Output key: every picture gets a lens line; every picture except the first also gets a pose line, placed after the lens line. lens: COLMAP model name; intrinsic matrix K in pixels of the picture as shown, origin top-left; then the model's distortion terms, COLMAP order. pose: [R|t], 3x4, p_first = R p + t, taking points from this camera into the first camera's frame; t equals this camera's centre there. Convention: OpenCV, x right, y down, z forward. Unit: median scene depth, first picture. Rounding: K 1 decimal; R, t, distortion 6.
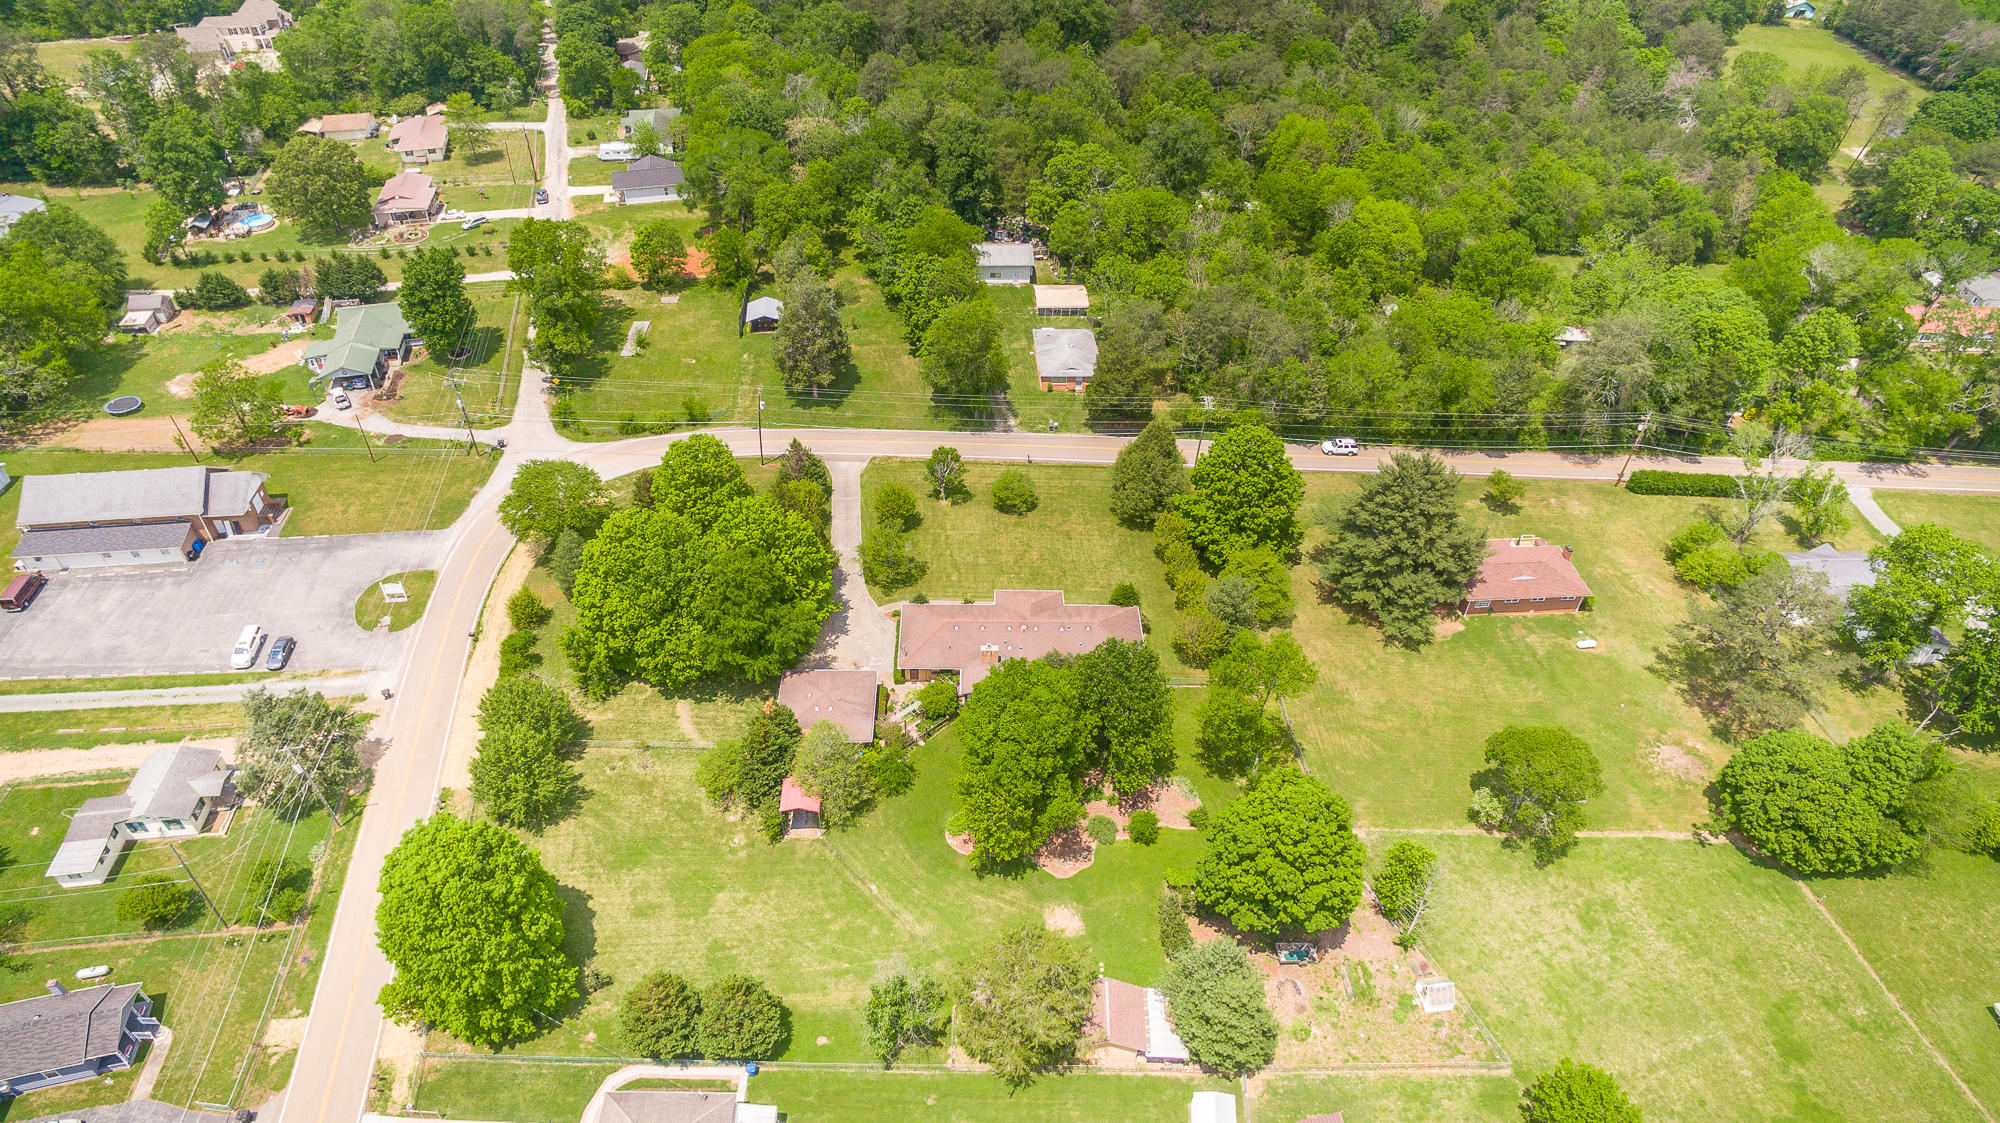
lens RADIAL K [[1162.5, 0, 985.7], [0, 1162.5, 564.9], [0, 0, 1]] dist [-0.122600, 0.086950]
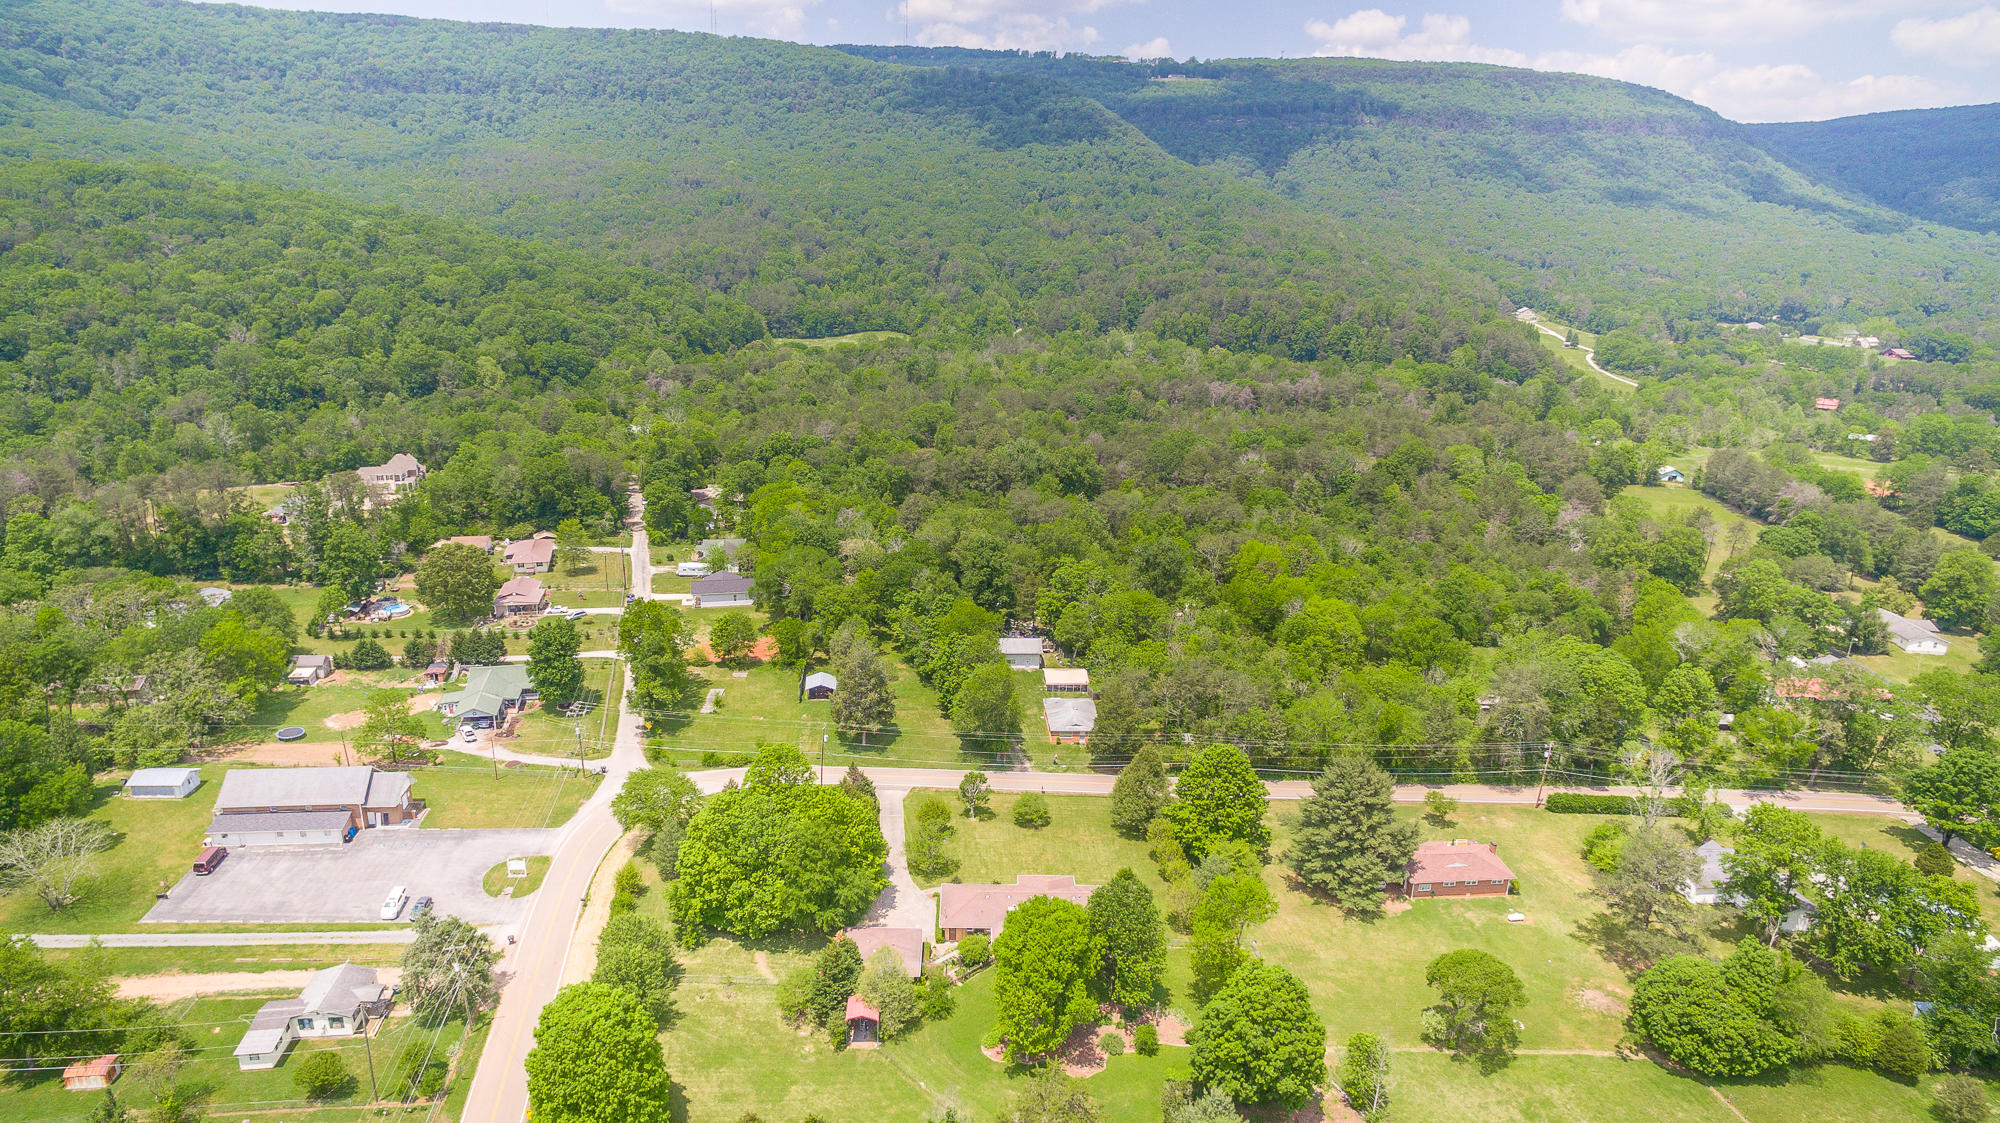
lens RADIAL K [[1174.3, 0, 985.9], [0, 1174.3, 565.4], [0, 0, 1]] dist [-0.123774, 0.088696]
pose [[0.999989, 0.004607, 0.000501, -0.025063], [-0.004046, 0.920675, -0.390308, 0.181670], [-0.002259, 0.390302, 0.920684, -0.223219]]
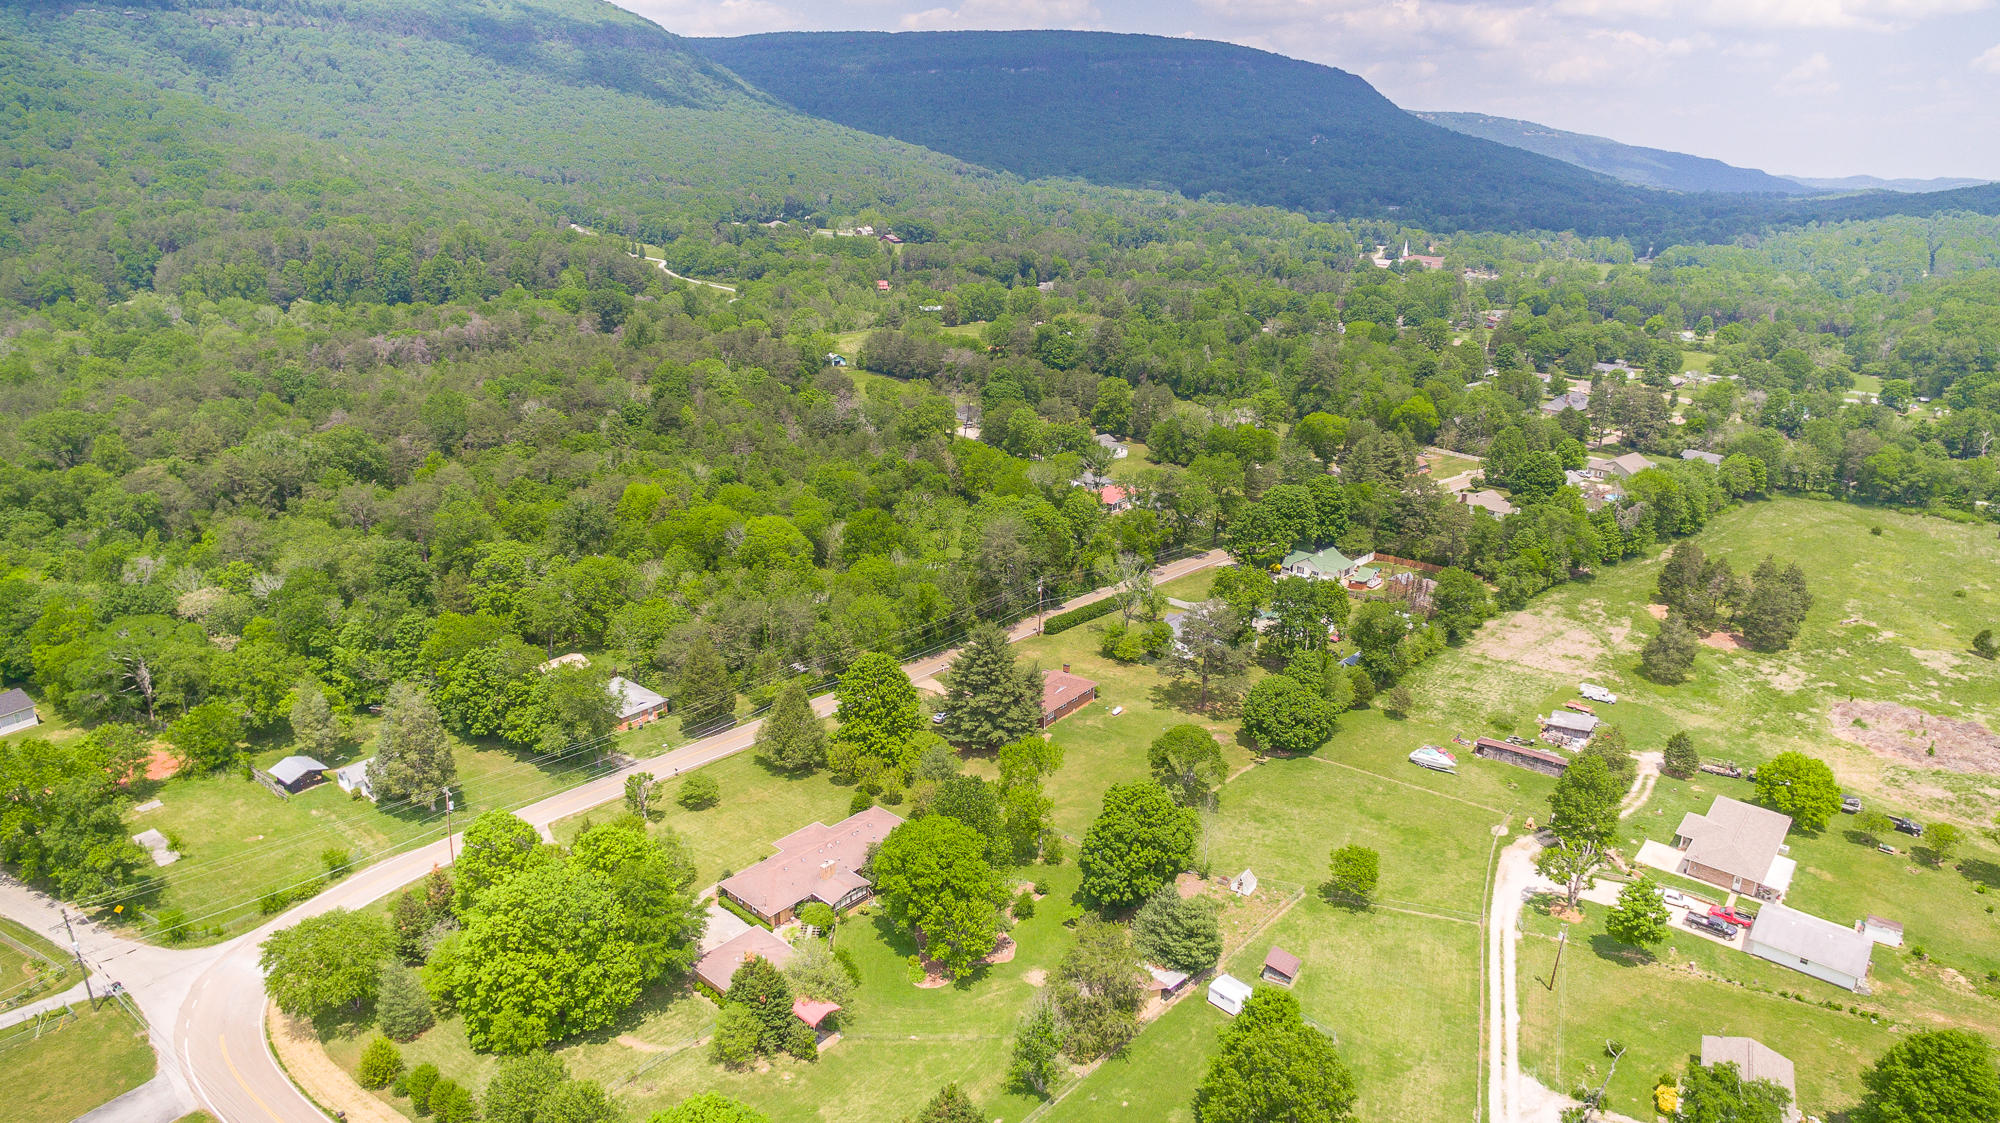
lens RADIAL K [[1238.3, 0, 1044.0], [0, 1238.3, 559.6], [0, 0, 1]] dist [-0.135143, 0.108359]
pose [[0.647477, -0.246237, 0.721208, -0.569556], [0.482073, 0.865297, -0.137357, 0.067863], [-0.590237, 0.436610, 0.678964, -0.096073]]
